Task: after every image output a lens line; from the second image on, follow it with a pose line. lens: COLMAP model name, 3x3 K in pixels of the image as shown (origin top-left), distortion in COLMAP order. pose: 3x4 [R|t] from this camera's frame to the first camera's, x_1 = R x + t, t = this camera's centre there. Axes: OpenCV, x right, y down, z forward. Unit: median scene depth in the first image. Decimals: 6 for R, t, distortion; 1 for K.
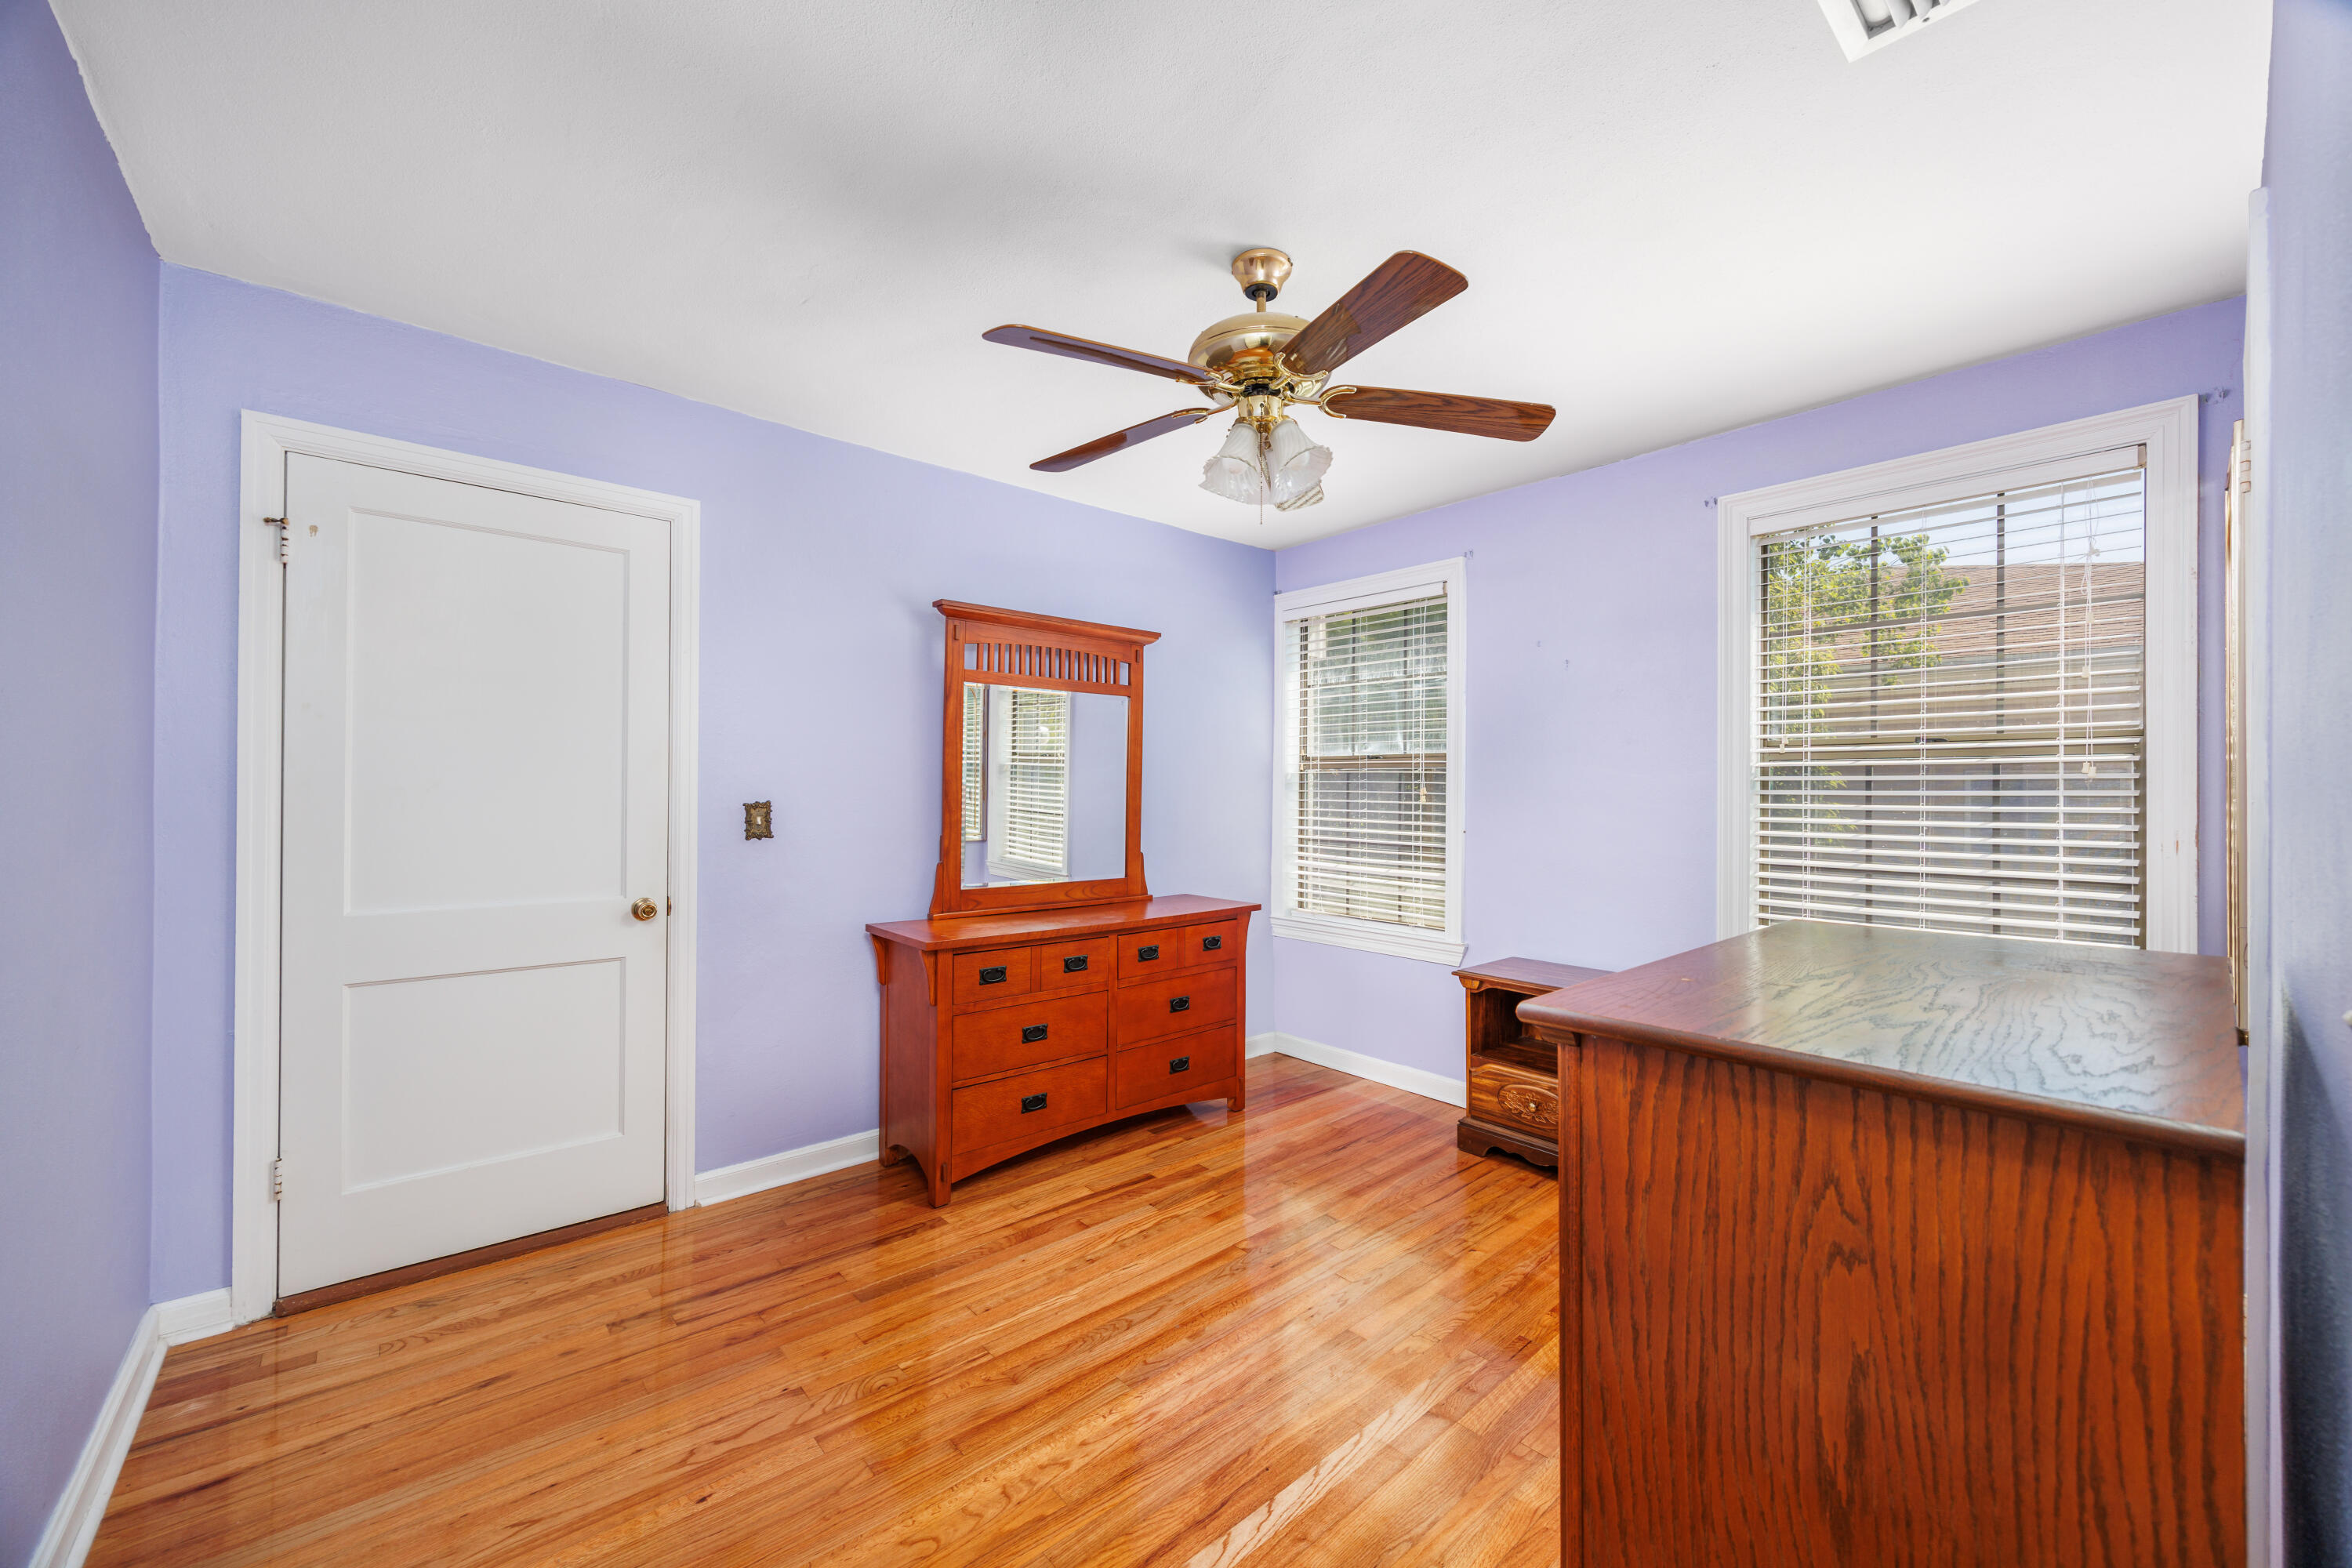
lens RADIAL K [[910.9, 0, 1187.1], [0, 910.9, 788.4], [0, 0, 1]] dist [-0.000311, -0.001149]
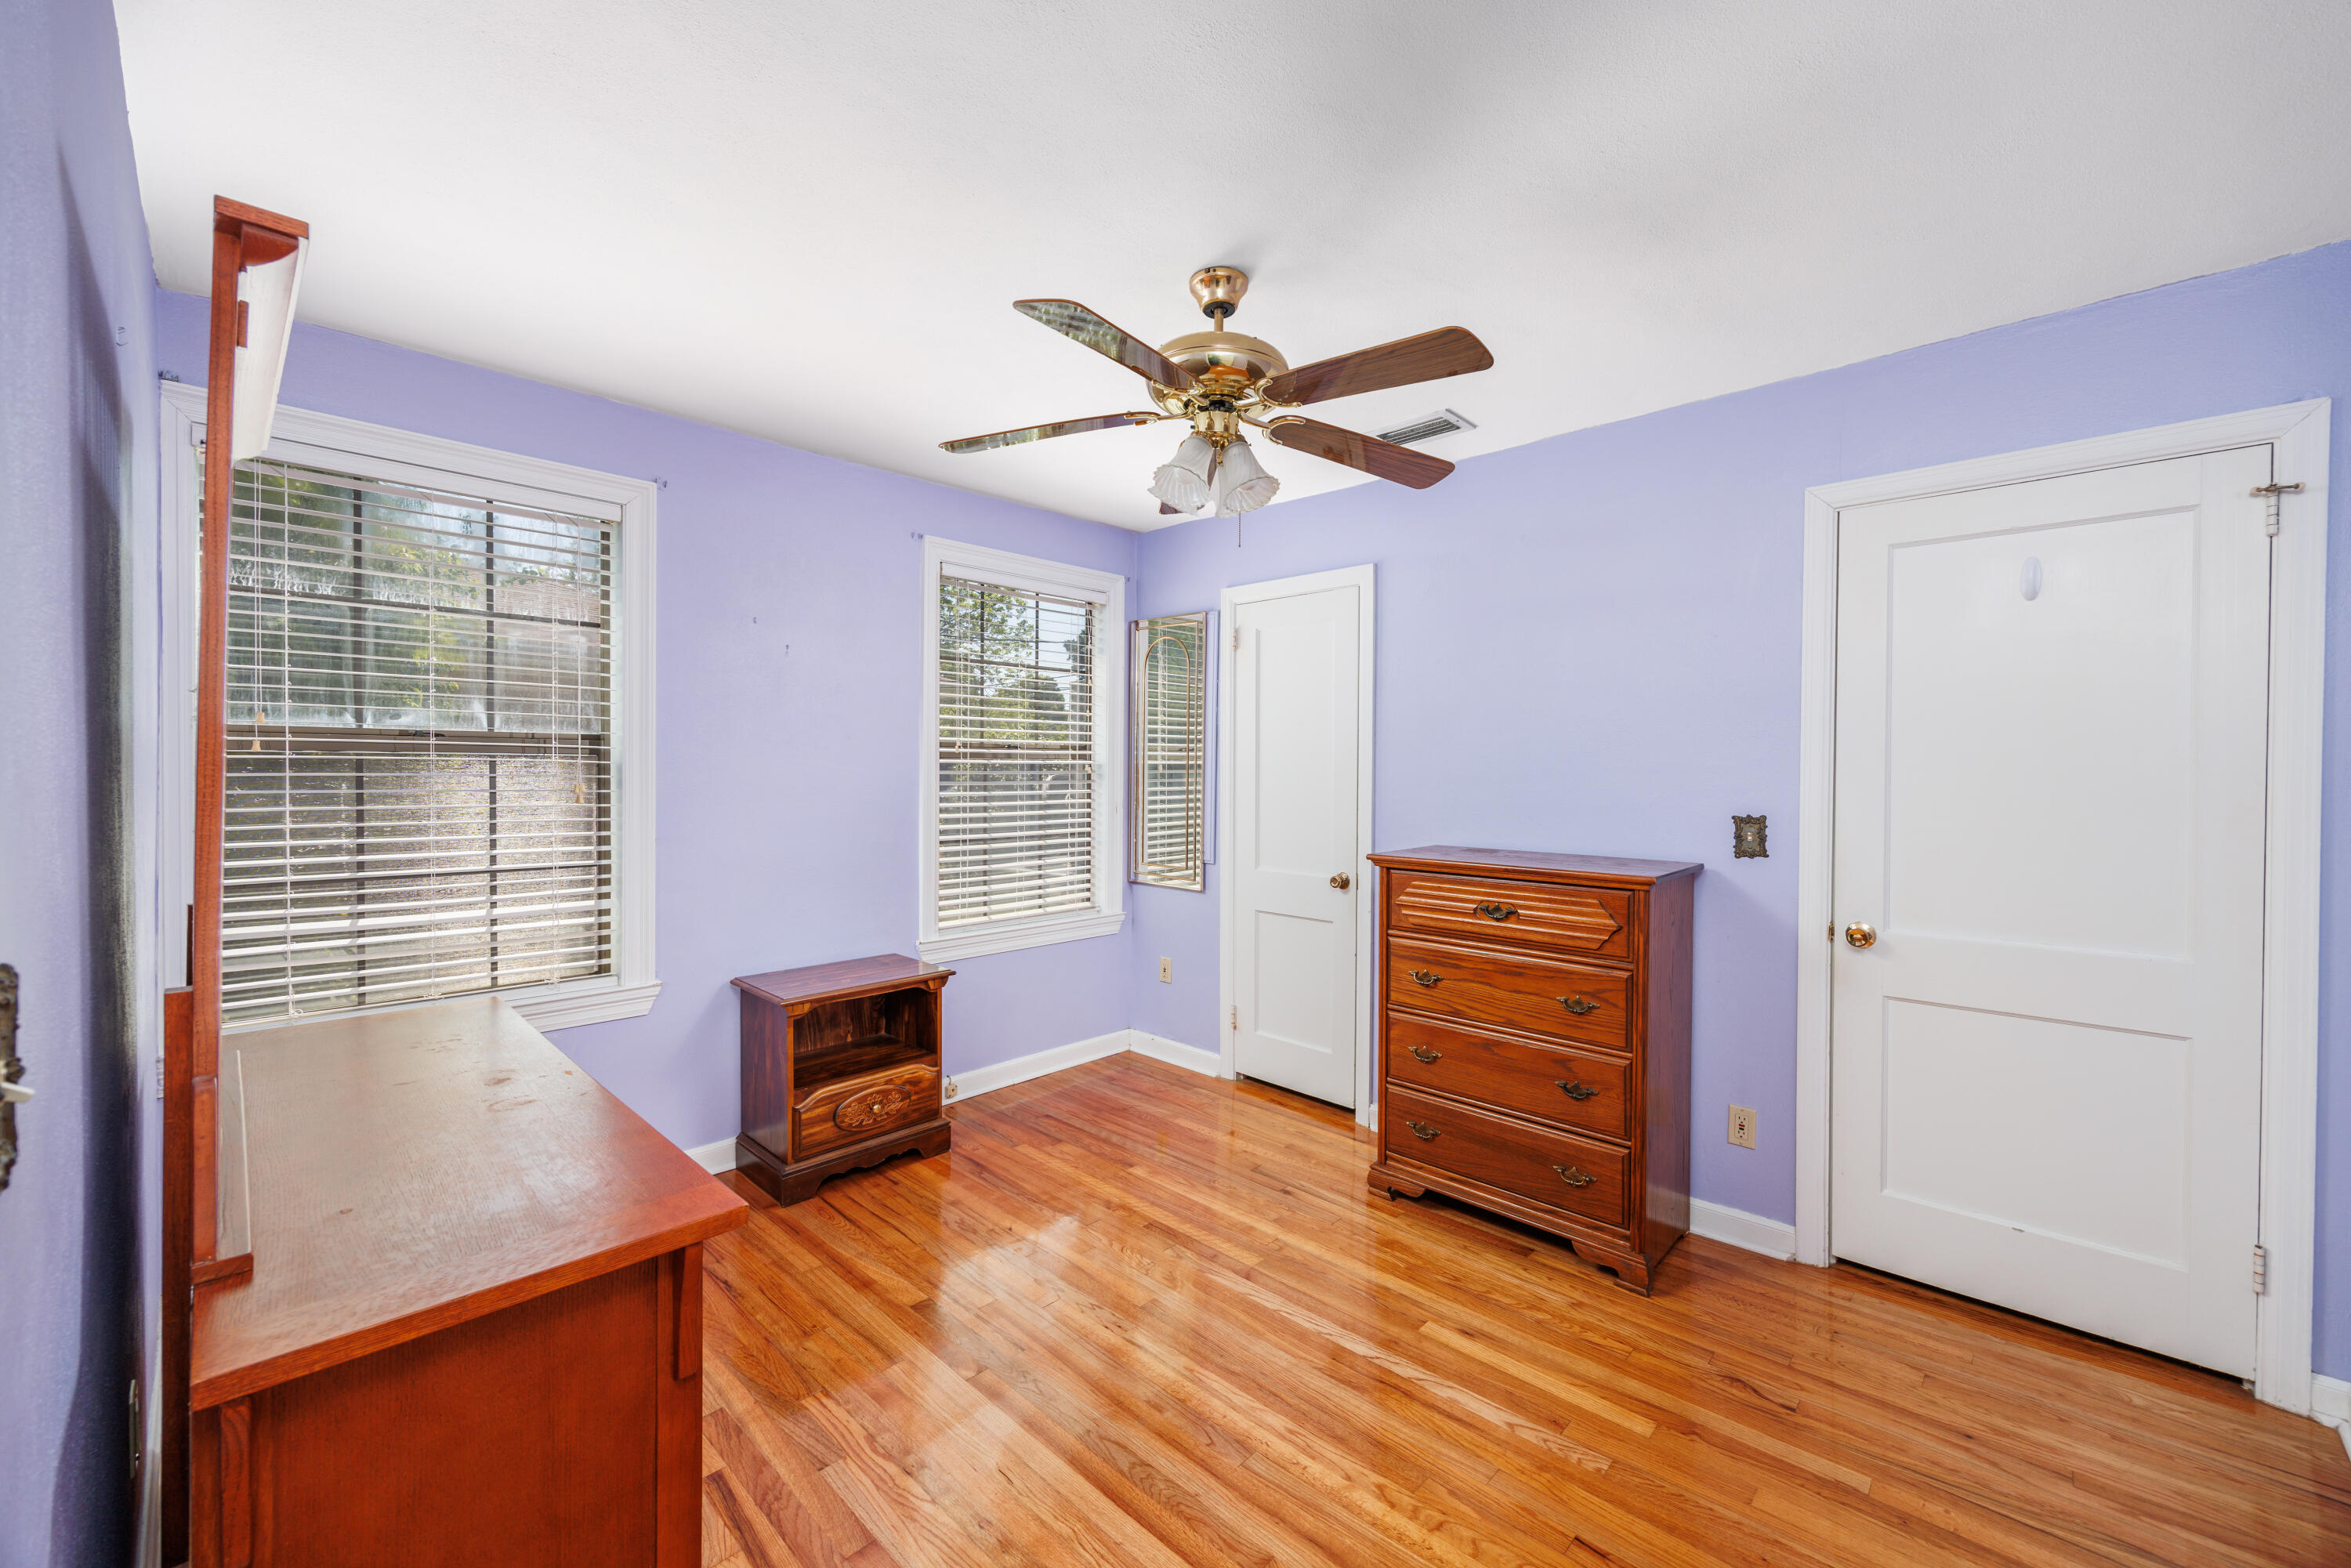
lens RADIAL K [[910.5, 0, 1186.6], [0, 910.5, 786.1], [0, 0, 1]] dist [-0.000311, -0.001149]
pose [[-0.093686, -0.006085, 0.995583, -0.655992], [-0.007519, 0.999957, 0.005404, -0.009322], [-0.995573, -0.006979, -0.093728, 0.790231]]
